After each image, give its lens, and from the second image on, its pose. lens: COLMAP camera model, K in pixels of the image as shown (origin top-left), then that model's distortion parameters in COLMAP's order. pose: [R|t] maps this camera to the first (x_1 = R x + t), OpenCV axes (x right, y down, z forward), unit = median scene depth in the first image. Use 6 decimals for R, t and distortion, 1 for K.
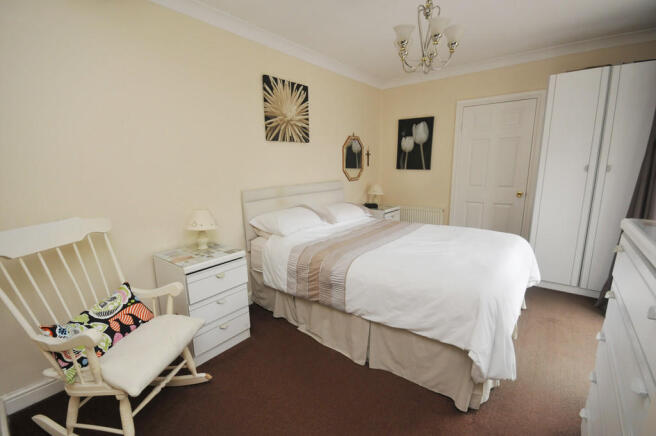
lens RADIAL K [[286.6, 0, 329.4], [0, 286.6, 221.1], [0, 0, 1]] dist [-0.000032, -0.001119]
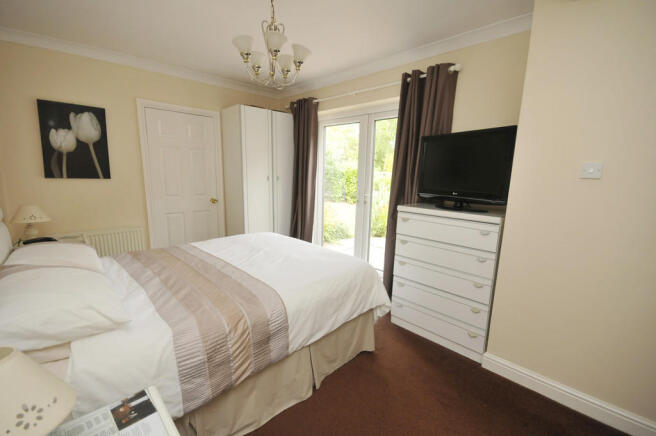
lens RADIAL K [[286.6, 0, 329.4], [0, 286.6, 221.1], [0, 0, 1]] dist [-0.000032, -0.001119]
pose [[0.135474, -0.154522, 0.978657, -0.372100], [0.165224, 0.977455, 0.131460, -0.084448], [-0.976907, 0.143888, 0.157951, 0.378934]]
